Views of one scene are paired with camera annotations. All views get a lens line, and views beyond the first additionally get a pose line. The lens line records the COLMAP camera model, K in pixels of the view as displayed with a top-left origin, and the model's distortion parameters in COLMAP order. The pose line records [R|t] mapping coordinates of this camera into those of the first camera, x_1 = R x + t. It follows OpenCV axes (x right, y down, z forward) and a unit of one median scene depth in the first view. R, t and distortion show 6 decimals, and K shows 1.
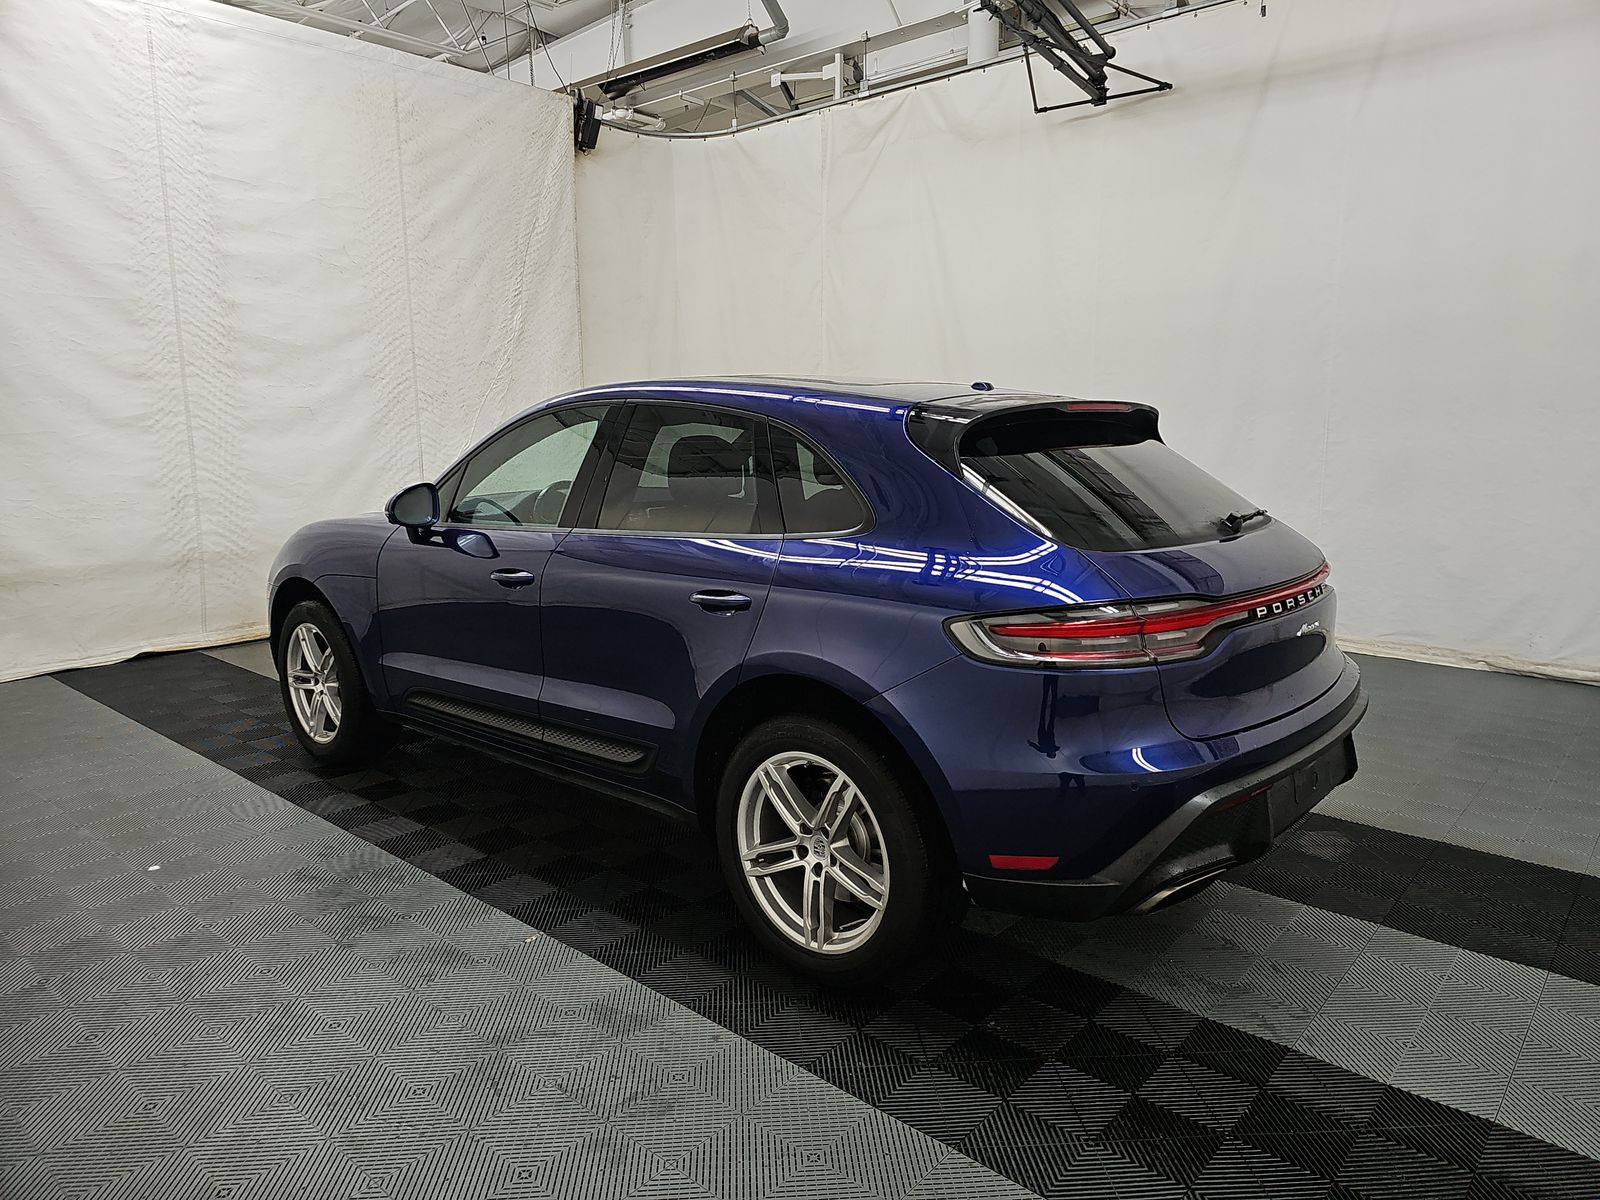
lens RADIAL K [[1049.0, 0, 801.4], [0, 1049.0, 603.1], [0, 0, 1]] dist [0.039600, -0.032702]
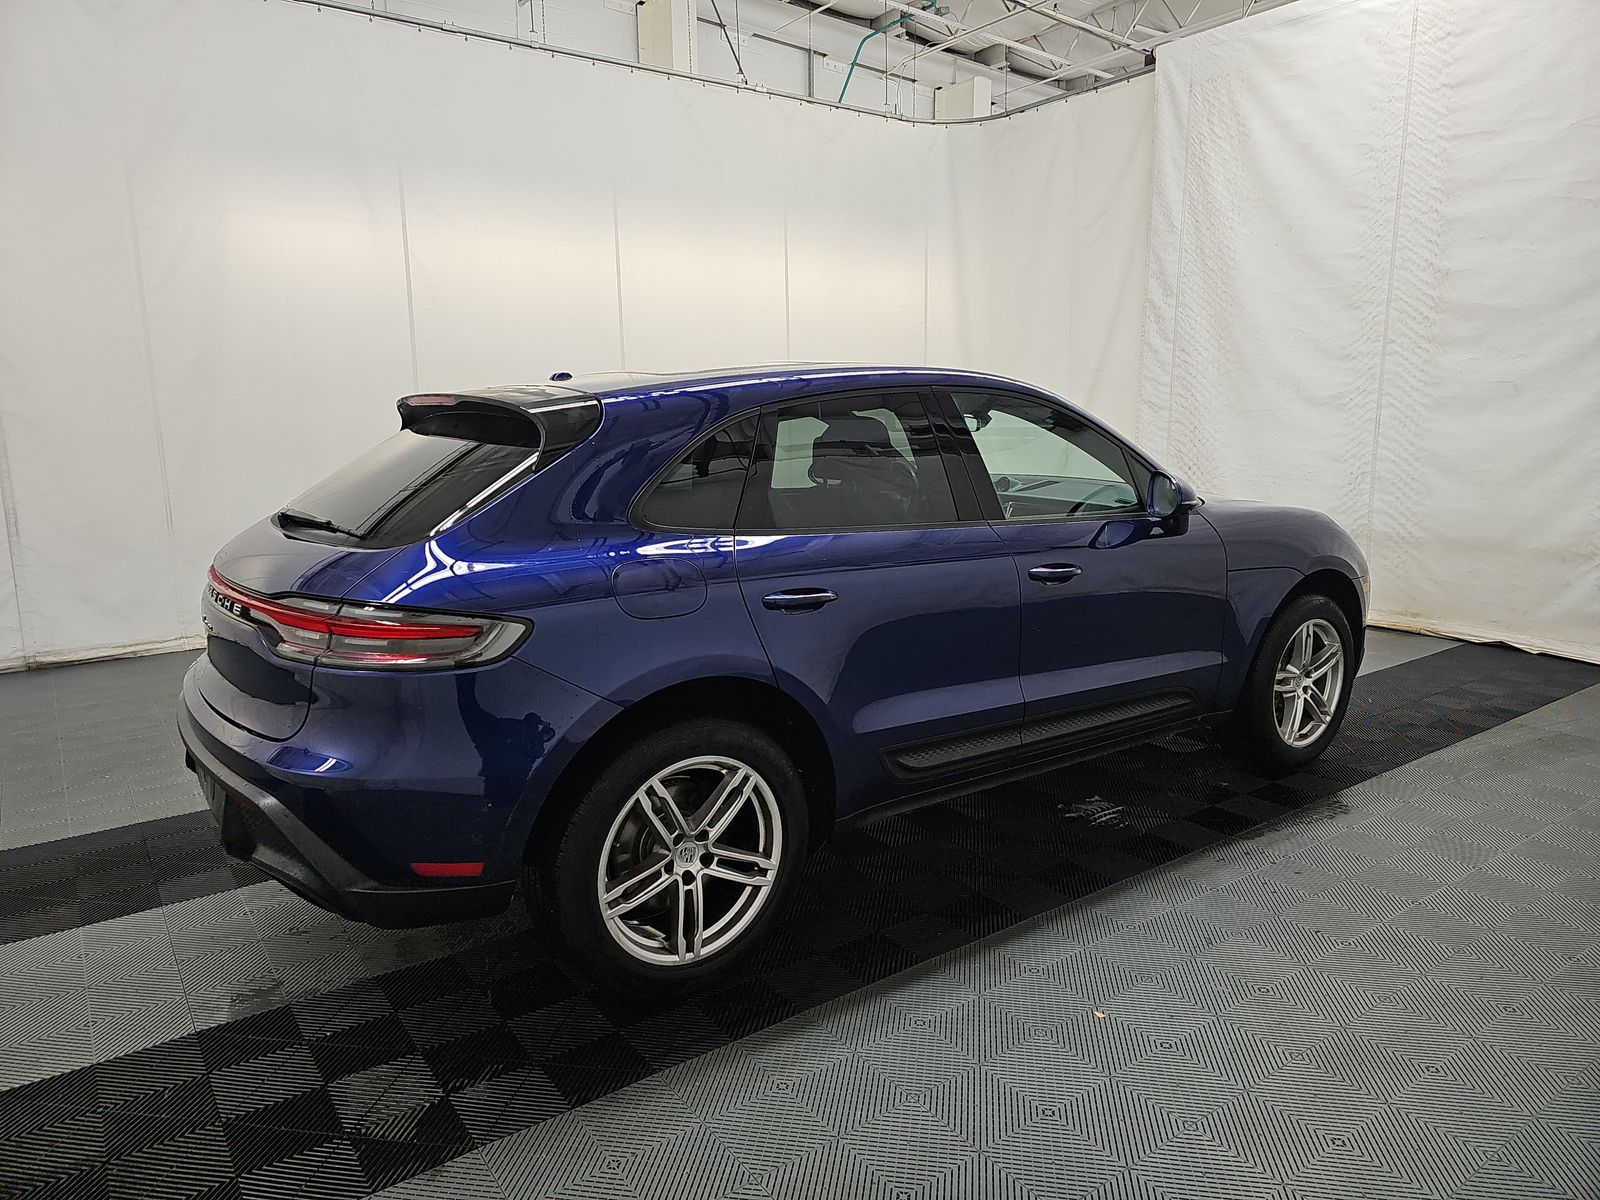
lens RADIAL K [[1049.0, 0, 802.2], [0, 1049.0, 593.6], [0, 0, 1]] dist [0.039600, -0.032702]
pose [[-0.213927, 0.178053, -0.960486, 0.559566], [-0.156715, 0.964257, 0.213657, -0.127792], [0.964197, 0.196229, -0.178377, 0.715193]]
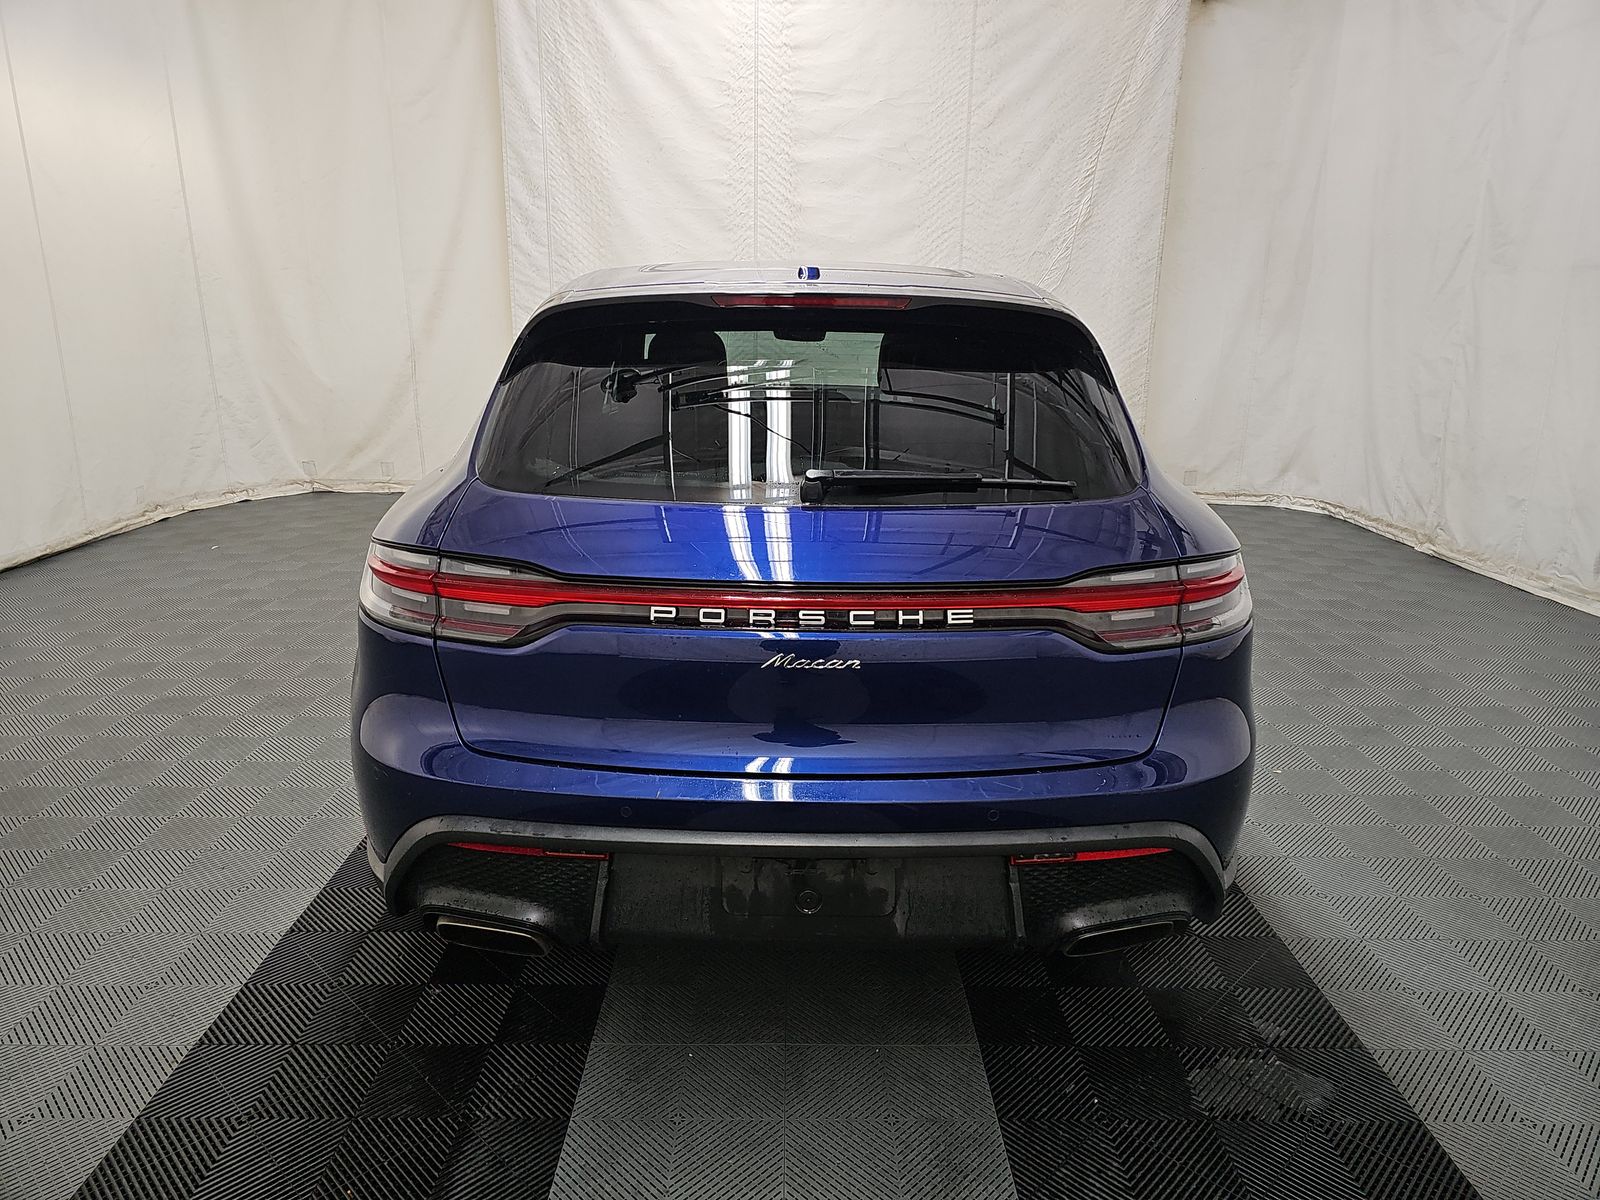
lens RADIAL K [[1049.0, 0, 806.5], [0, 1049.0, 592.3], [0, 0, 1]] dist [0.039600, -0.032702]
pose [[0.671657, 0.204033, -0.712213, 0.382856], [-0.142200, 0.978959, 0.146348, -0.045865], [0.727087, 0.002981, 0.686538, 0.239156]]
